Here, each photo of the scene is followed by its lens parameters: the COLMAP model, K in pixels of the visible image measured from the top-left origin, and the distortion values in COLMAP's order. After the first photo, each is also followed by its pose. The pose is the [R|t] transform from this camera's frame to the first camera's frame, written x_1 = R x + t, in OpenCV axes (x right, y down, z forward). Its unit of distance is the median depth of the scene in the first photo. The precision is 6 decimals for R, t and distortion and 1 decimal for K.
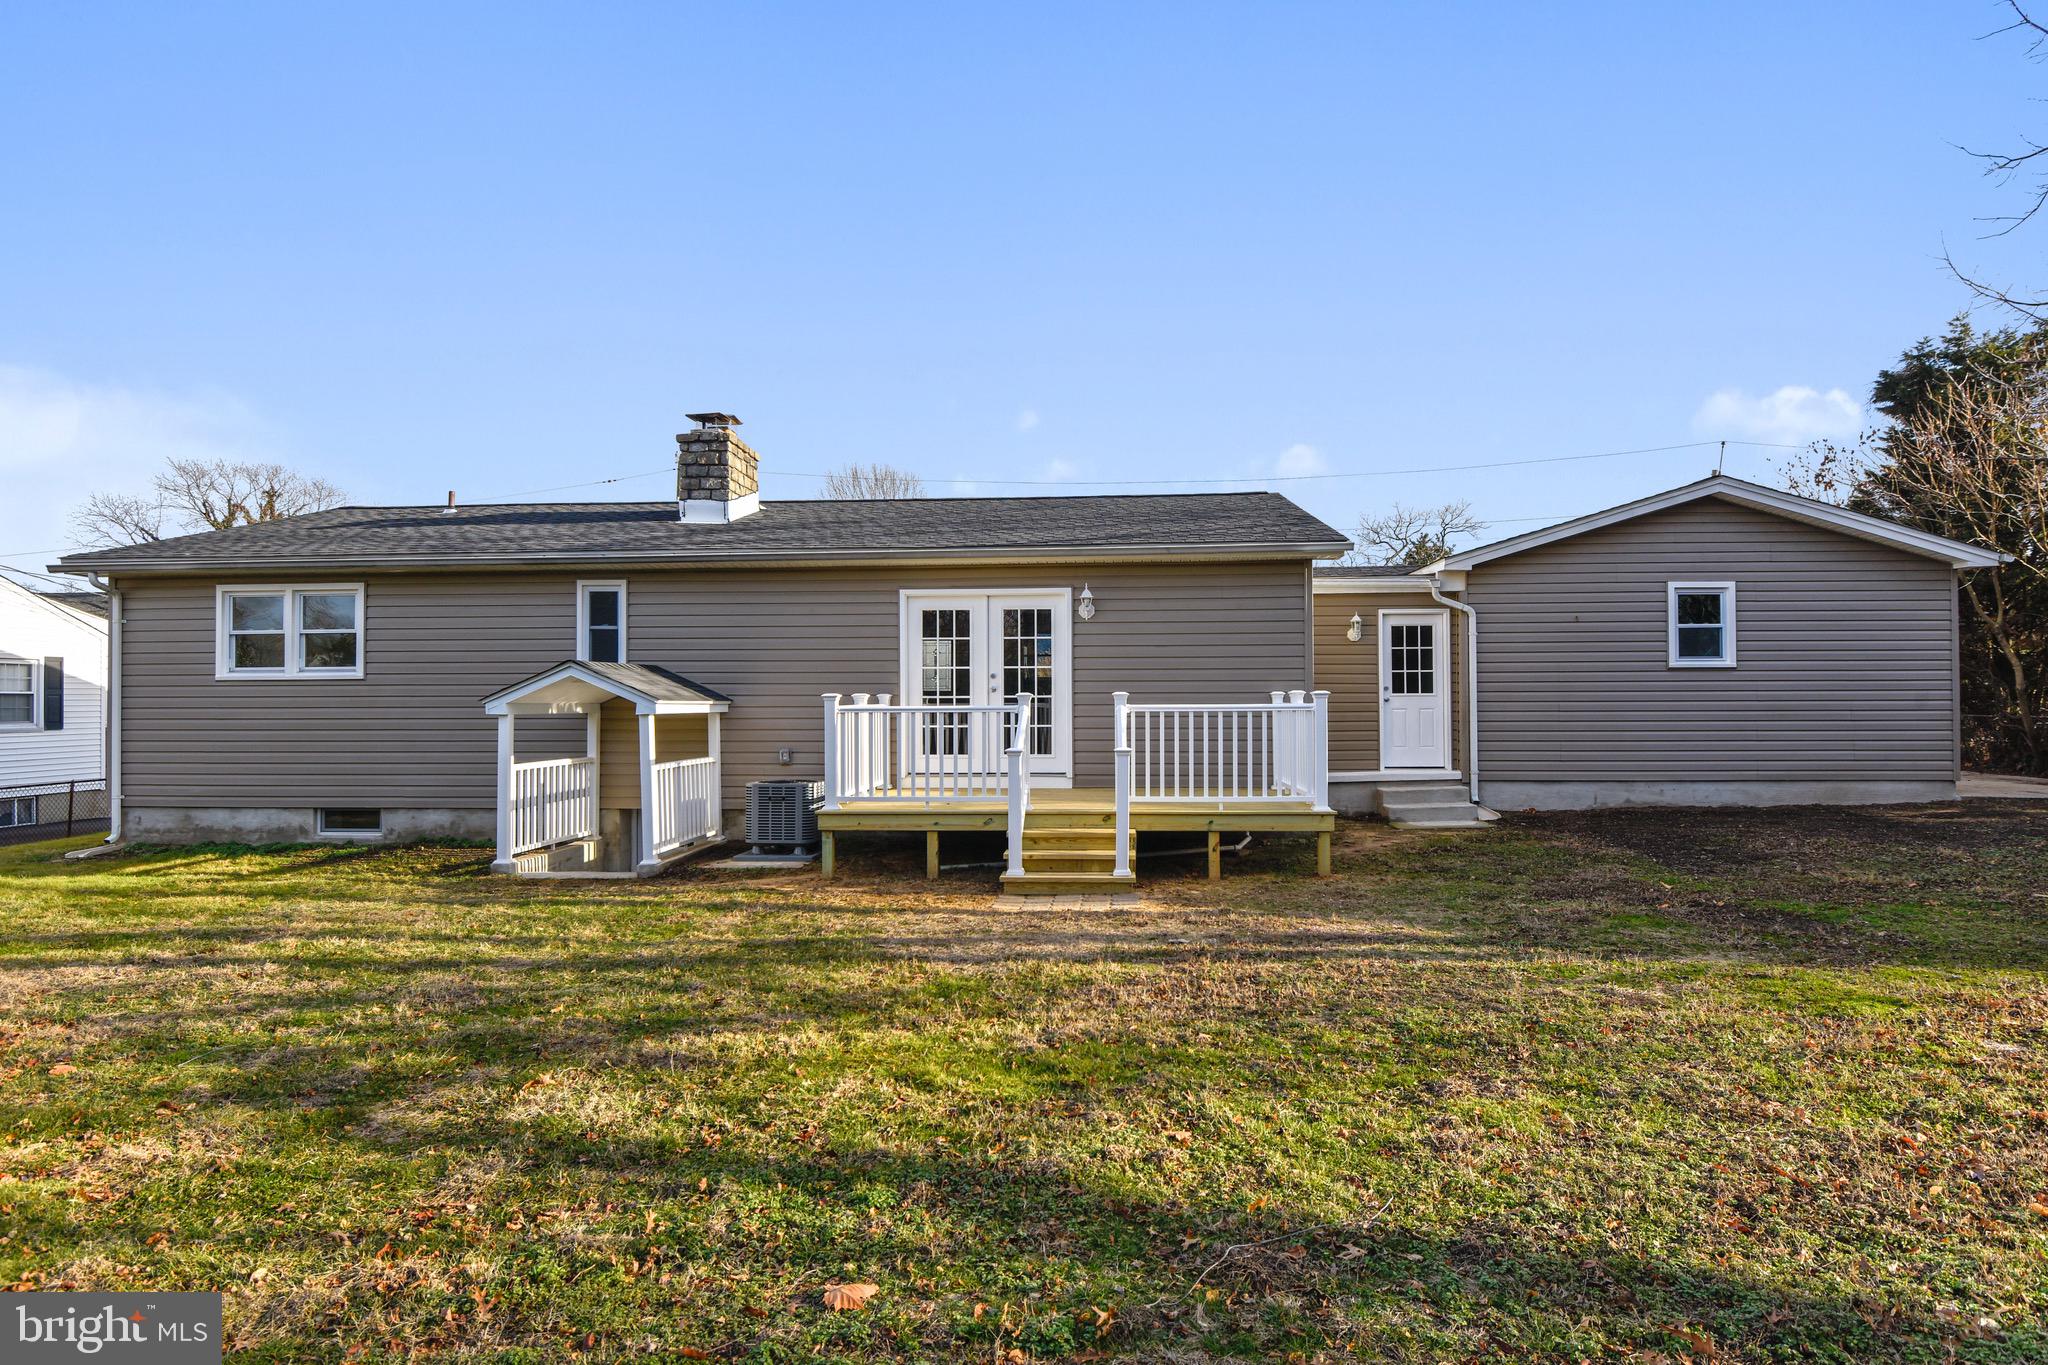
lens RADIAL K [[1113.1, 0, 1022.4], [0, 1113.1, 679.4], [0, 0, 1]] dist [-0.002434, 0.000094]
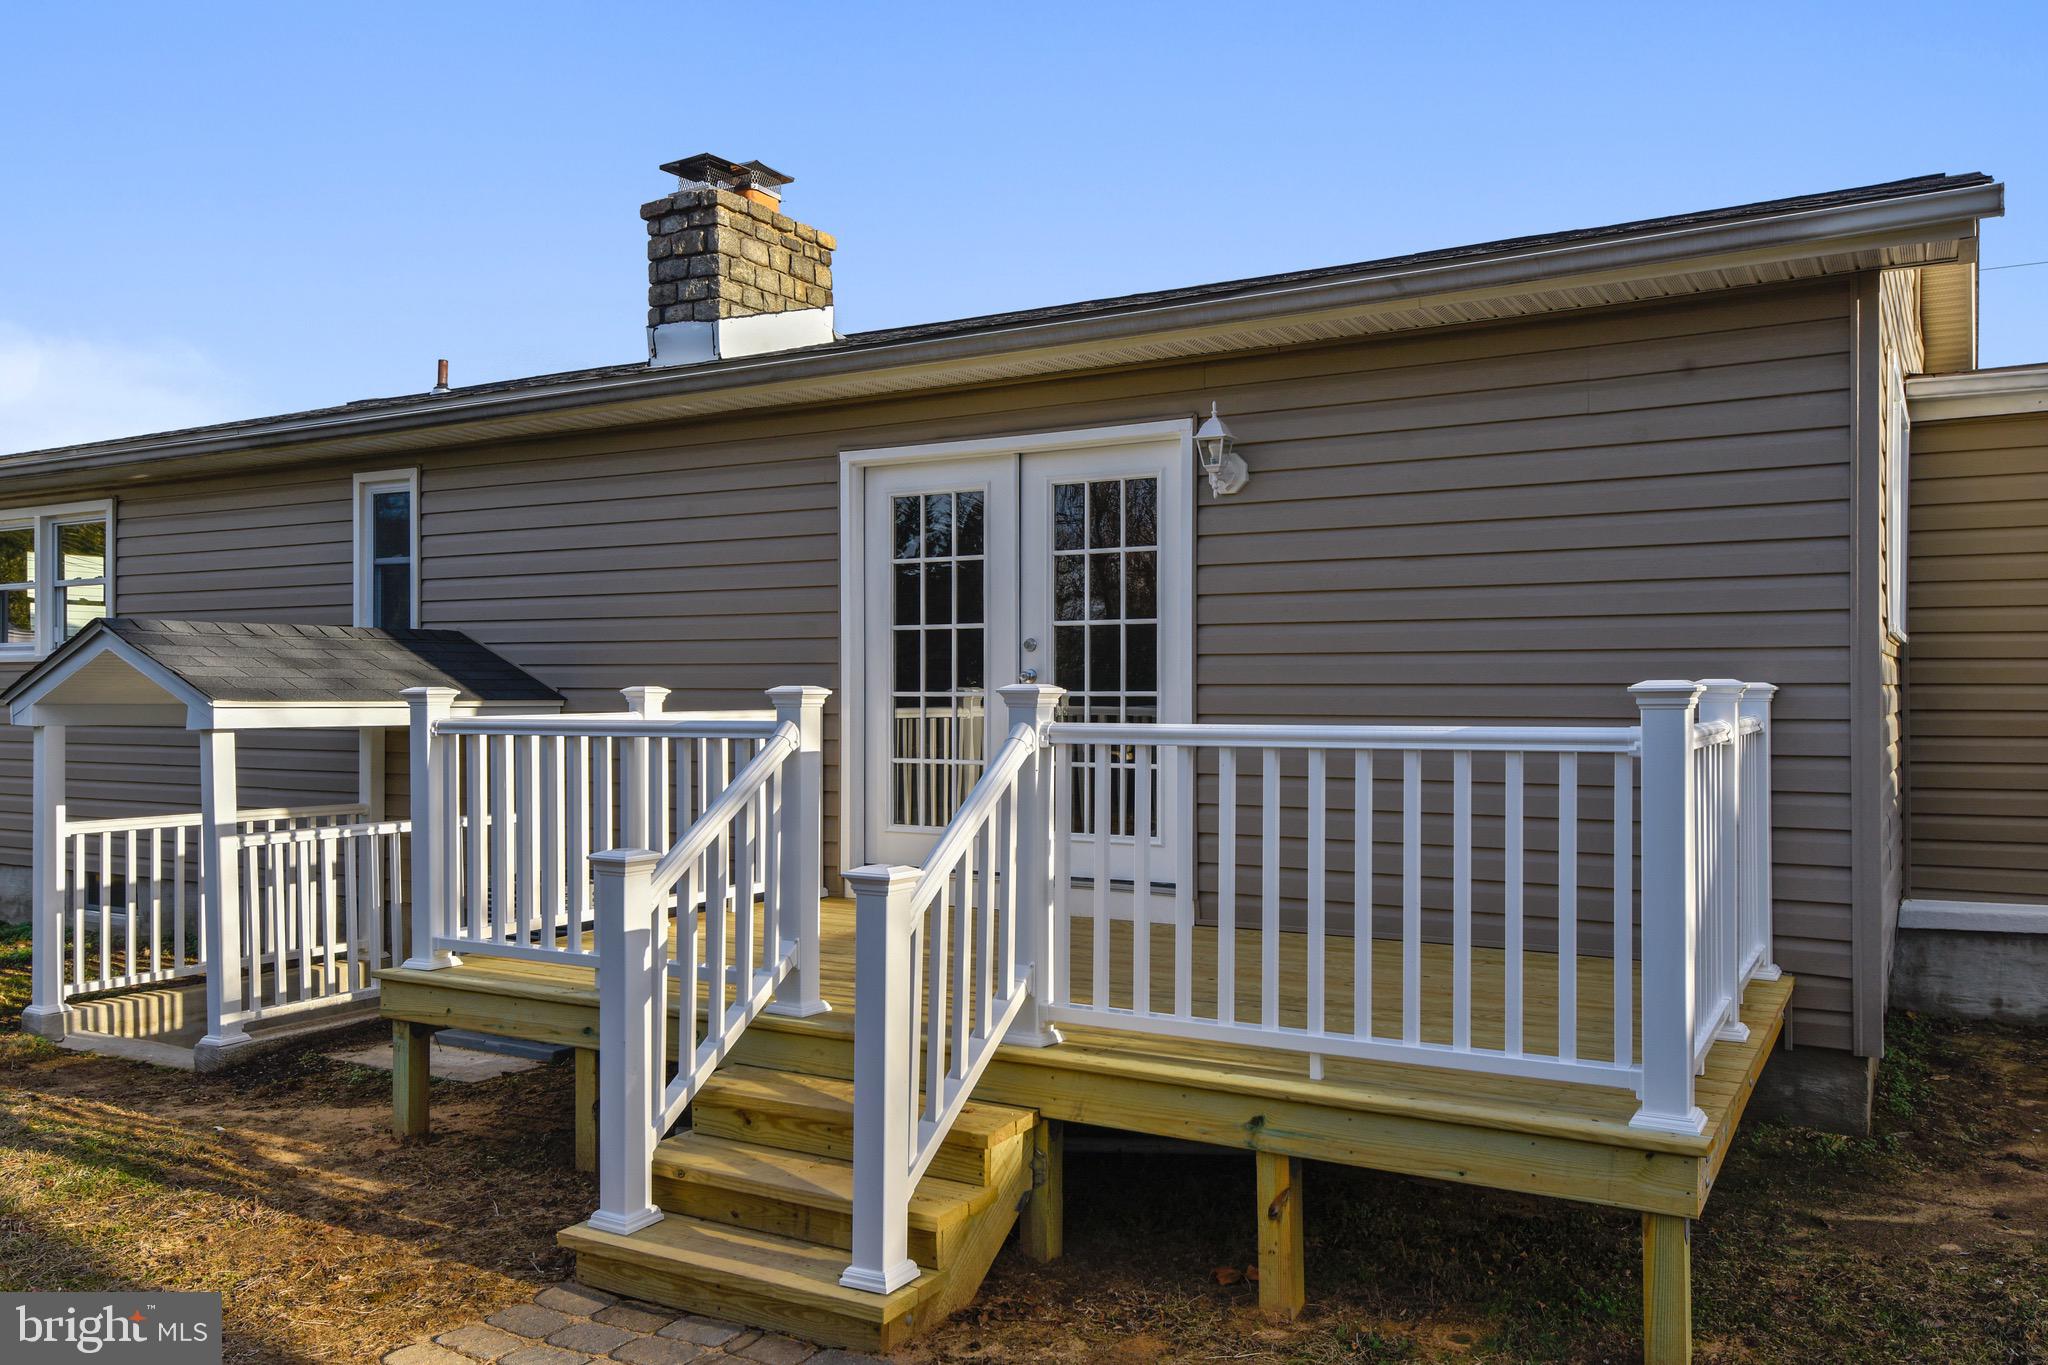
lens RADIAL K [[1575.4, 0, 1025.8], [0, 1575.4, 690.0], [0, 0, 1]] dist [0.022545, -0.003039]
pose [[0.896088, 0.003019, -0.443866, 0.235291], [0.004440, 0.999866, 0.015765, 0.004488], [0.443855, -0.016098, 0.895954, 0.466727]]
